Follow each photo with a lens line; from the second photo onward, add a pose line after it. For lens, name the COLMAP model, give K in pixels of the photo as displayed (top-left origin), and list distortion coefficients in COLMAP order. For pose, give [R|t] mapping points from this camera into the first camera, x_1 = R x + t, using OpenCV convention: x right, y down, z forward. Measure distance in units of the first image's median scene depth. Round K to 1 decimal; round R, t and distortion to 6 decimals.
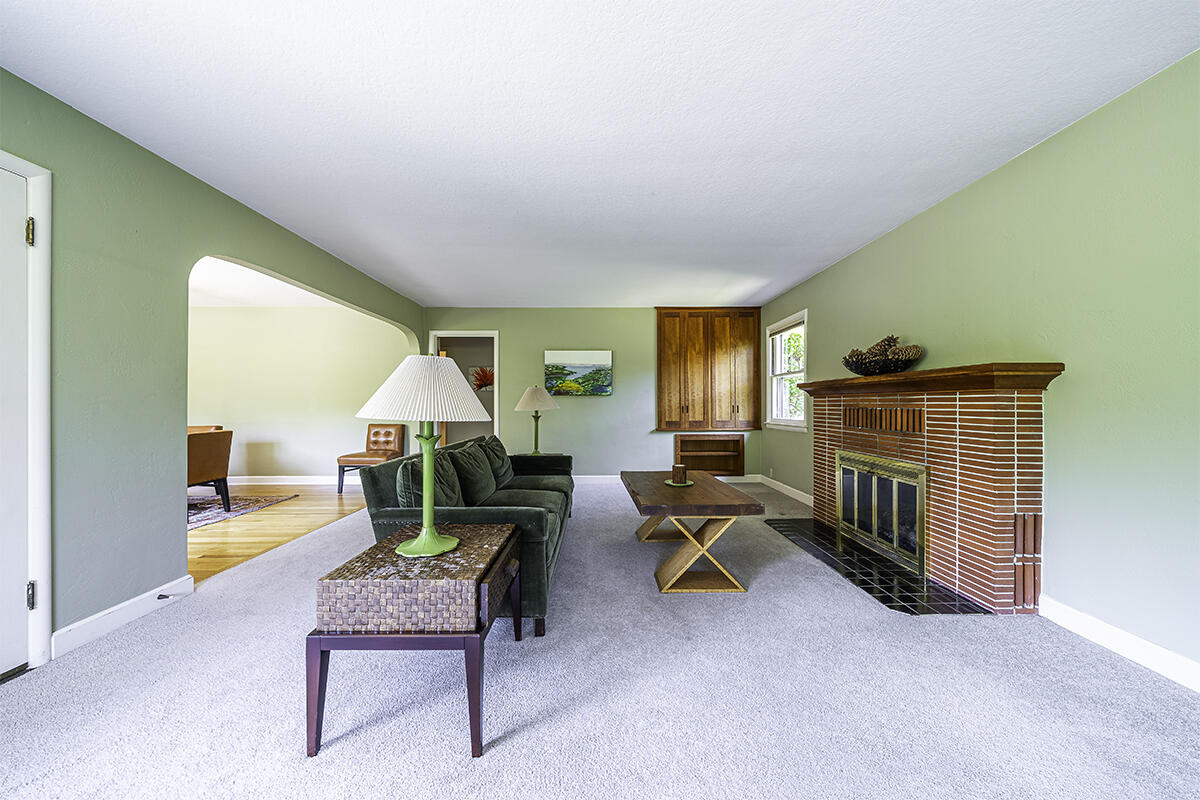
lens RADIAL K [[415.1, 0, 600.0], [0, 415.1, 400.0], [0, 0, 1]] dist [0.000292, 0.000014]
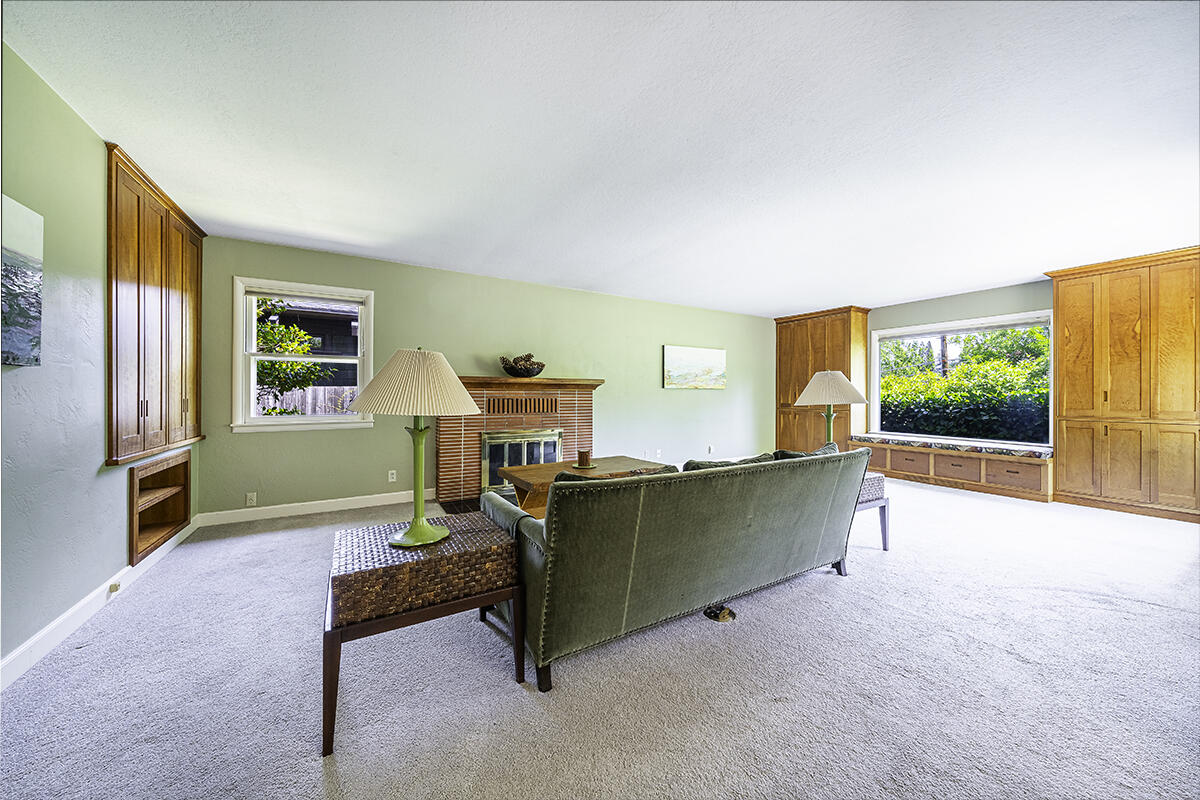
lens RADIAL K [[415.1, 0, 600.0], [0, 415.1, 400.0], [0, 0, 1]] dist [0.000292, 0.000014]
pose [[-0.496725, -0.010364, 0.867846, -1.254530], [-0.007849, 0.999941, 0.007449, 0.015911], [-0.867873, -0.003111, -0.496777, 2.380196]]
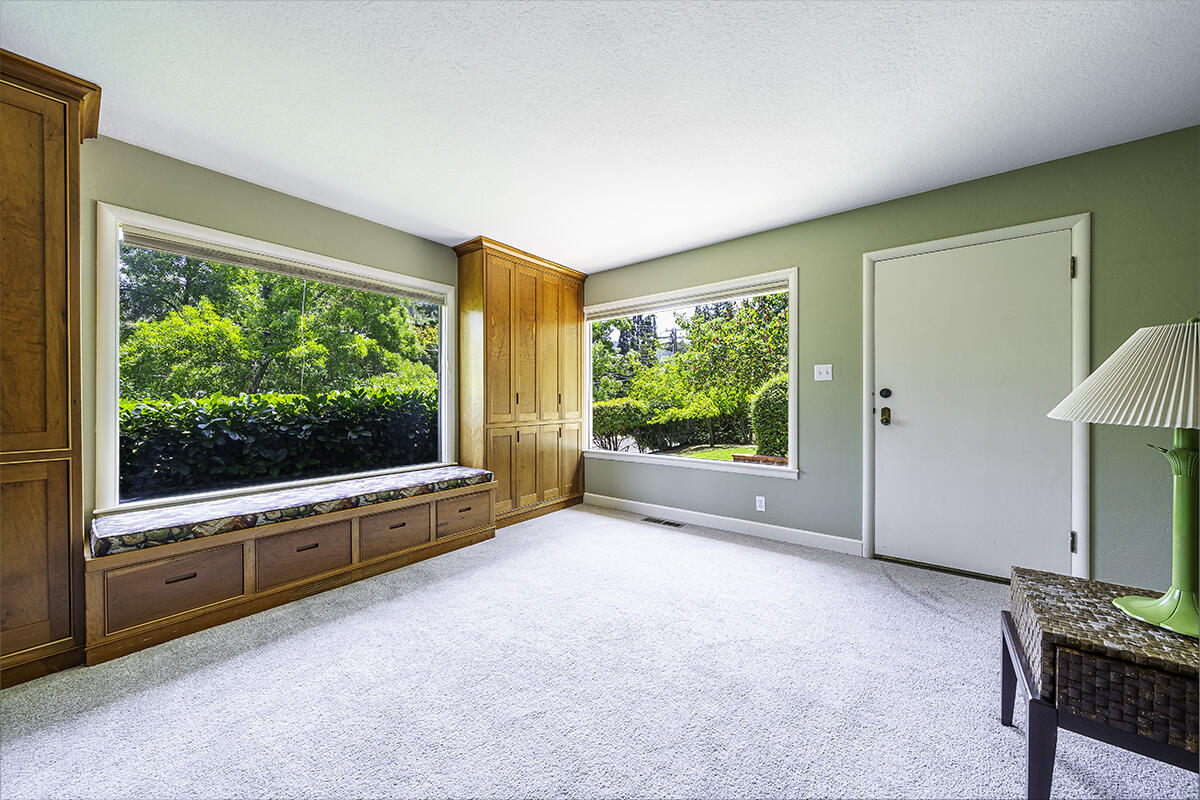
lens RADIAL K [[415.1, 0, 600.0], [0, 415.1, 400.0], [0, 0, 1]] dist [0.000292, 0.000014]
pose [[-0.617100, 0.007555, -0.786848, 0.568538], [0.009131, 0.999955, 0.002440, -0.001853], [0.786832, -0.005679, -0.617141, 0.586948]]
